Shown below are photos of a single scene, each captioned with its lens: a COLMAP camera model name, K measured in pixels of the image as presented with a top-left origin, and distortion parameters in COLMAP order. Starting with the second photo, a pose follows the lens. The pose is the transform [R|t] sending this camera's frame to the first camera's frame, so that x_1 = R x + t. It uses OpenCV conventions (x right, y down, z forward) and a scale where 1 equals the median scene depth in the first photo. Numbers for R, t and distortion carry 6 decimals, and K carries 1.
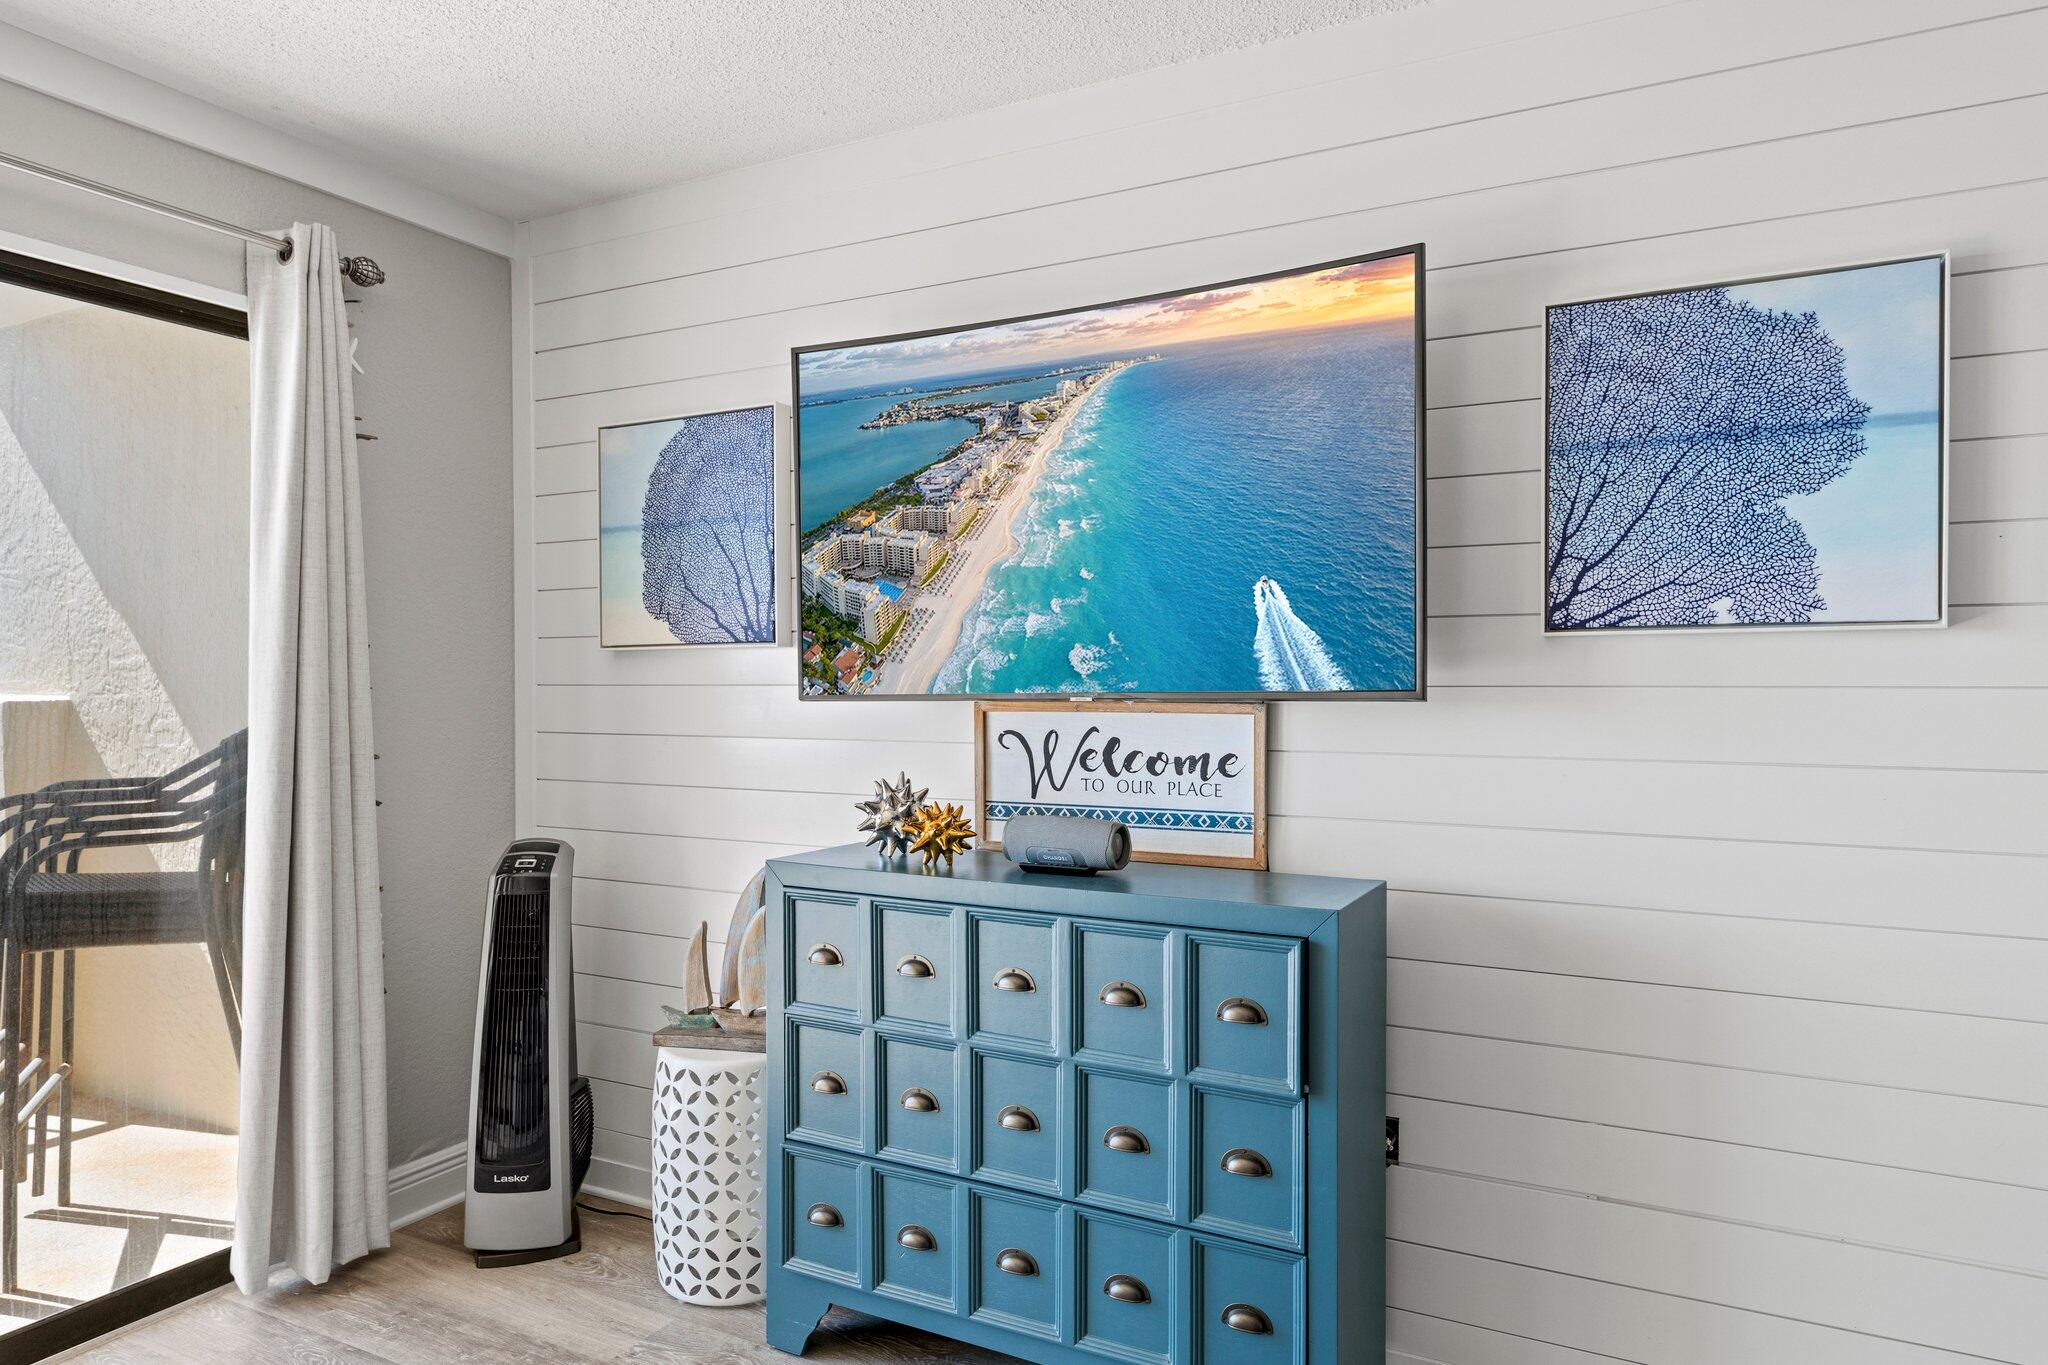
lens RADIAL K [[1259.6, 0, 1023.0], [0, 1259.6, 704.1], [0, 0, 1]] dist [0.005705, 0.001428]
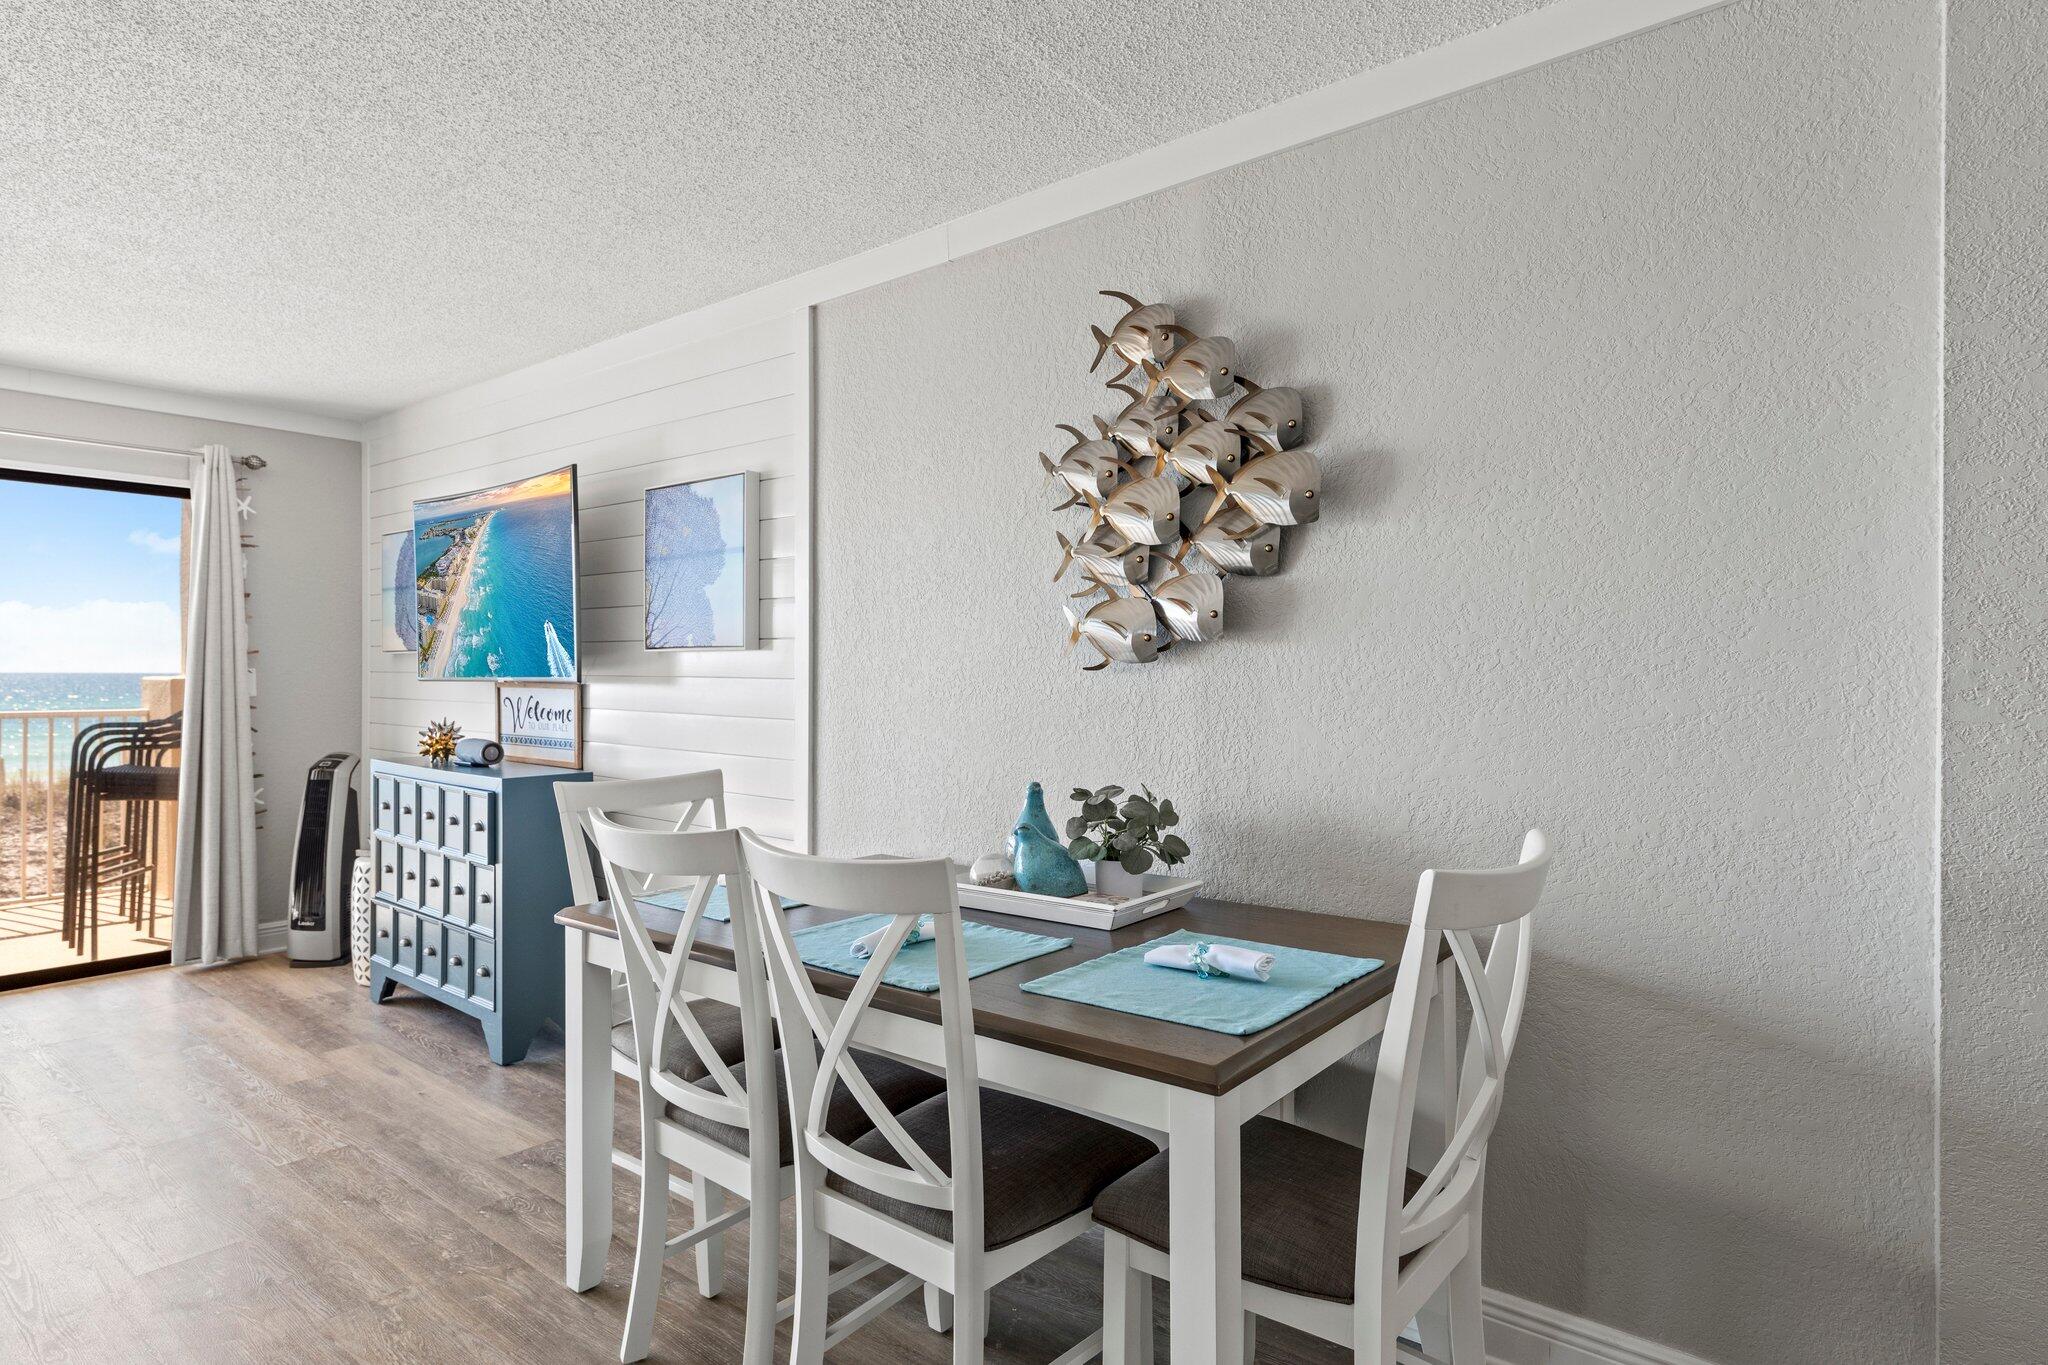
lens RADIAL K [[1101.8, 0, 1024.0], [0, 1101.8, 682.5], [0, 0, 1]] dist [0.004054, -0.000737]
pose [[0.980243, 0.011684, -0.197454, 1.187204], [-0.013868, 0.999857, -0.009682, 0.004058], [0.197312, 0.012229, 0.980264, -0.538920]]
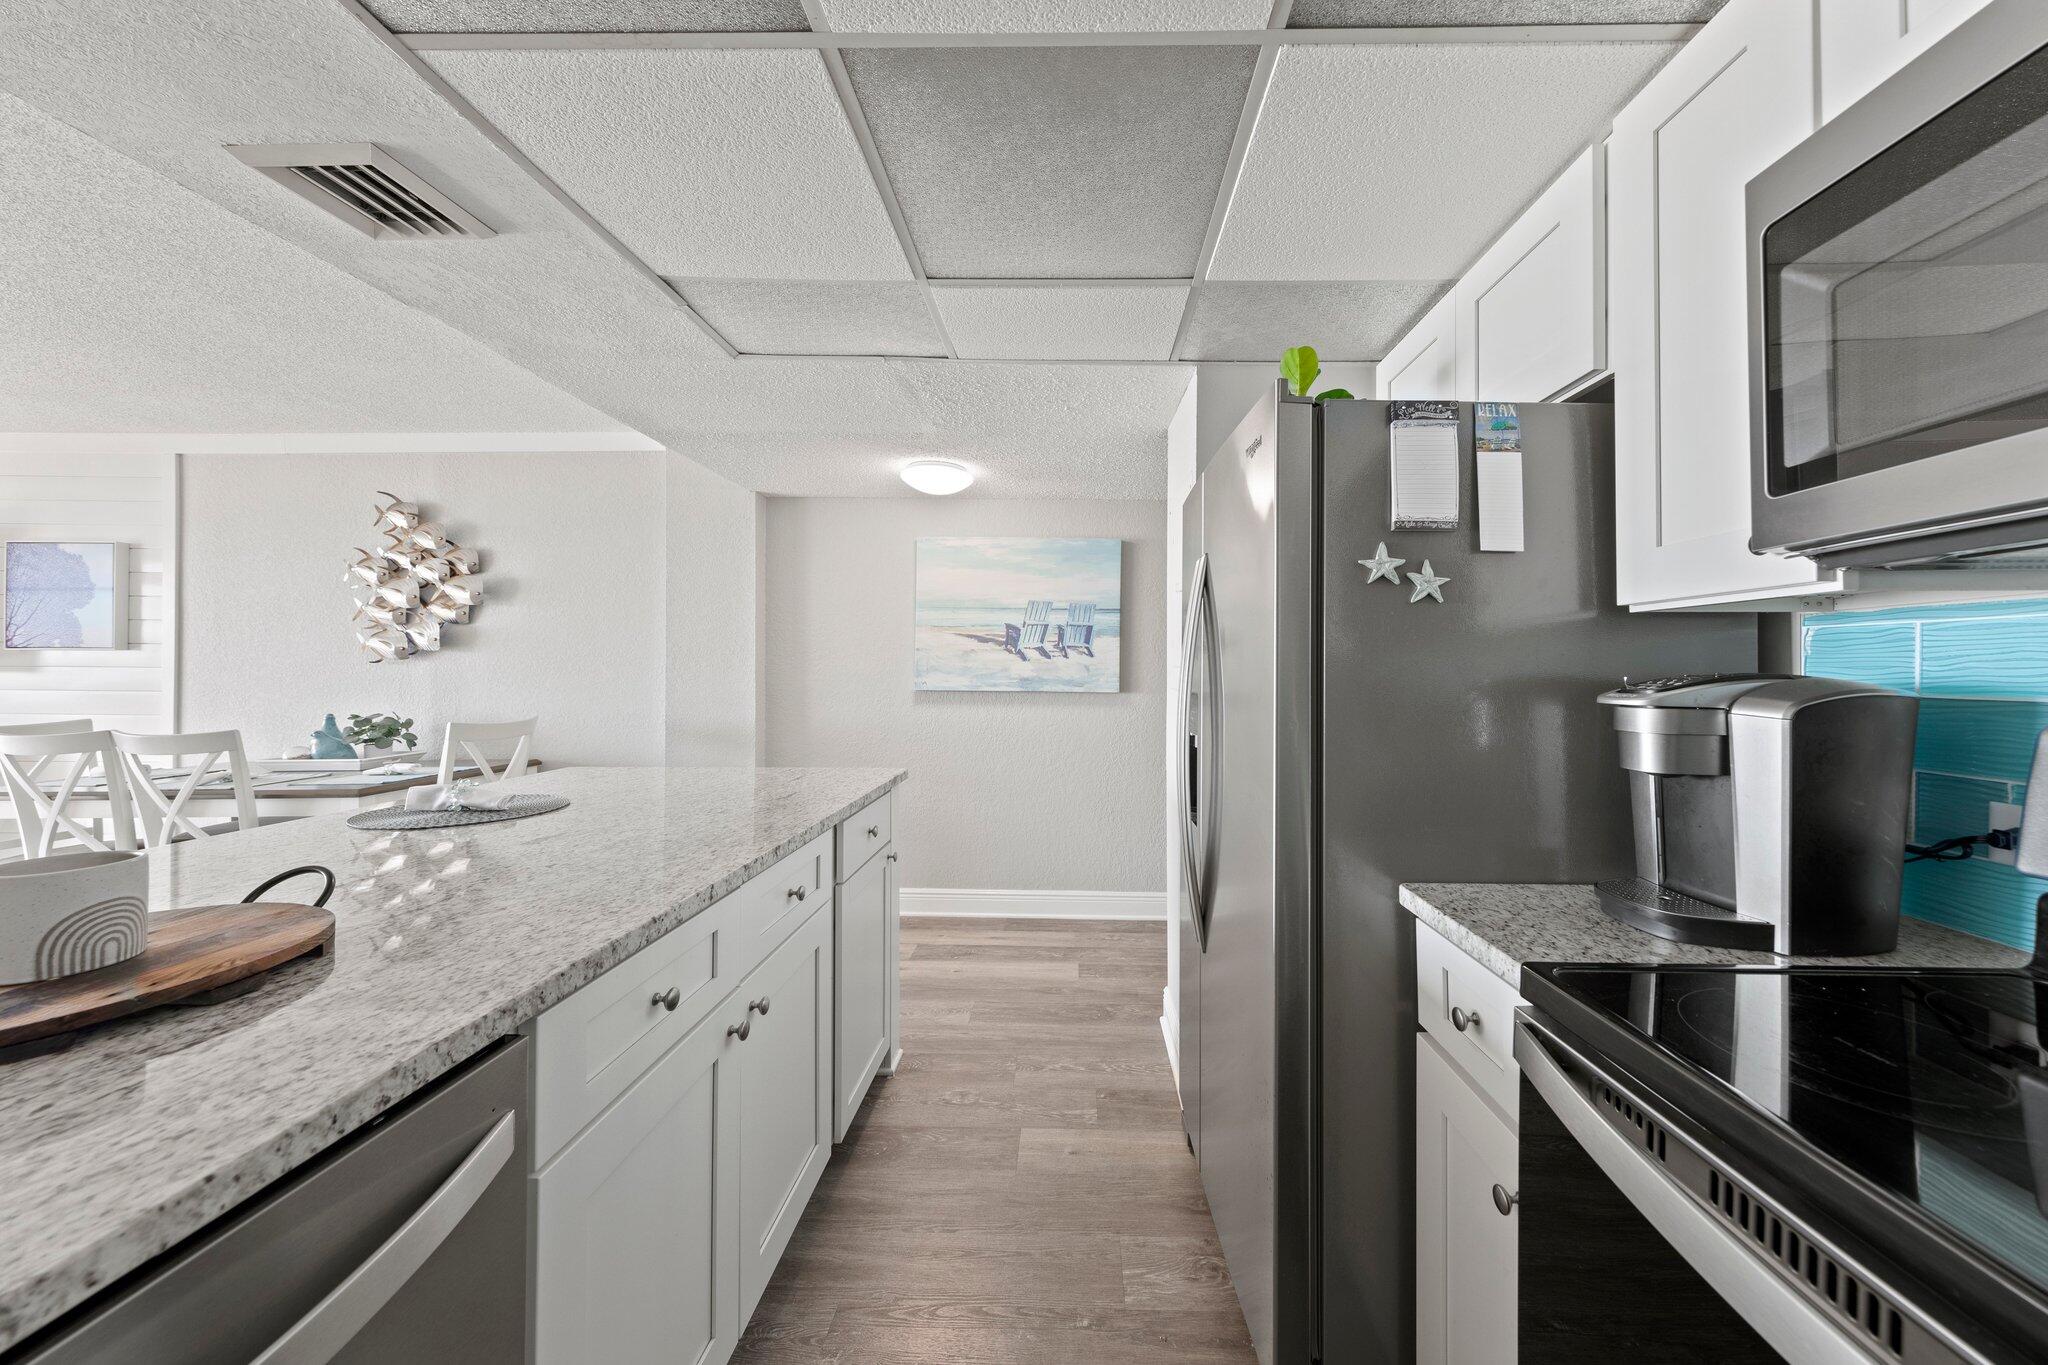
lens RADIAL K [[722.5, 0, 1079.0], [0, 722.5, 665.6], [0, 0, 1]] dist [0.000874, 0.000319]
pose [[0.884970, 0.011351, 0.465510, 1.649369], [0.001296, 0.999639, -0.026839, 0.030246], [-0.465647, 0.024355, 0.884635, -1.527436]]
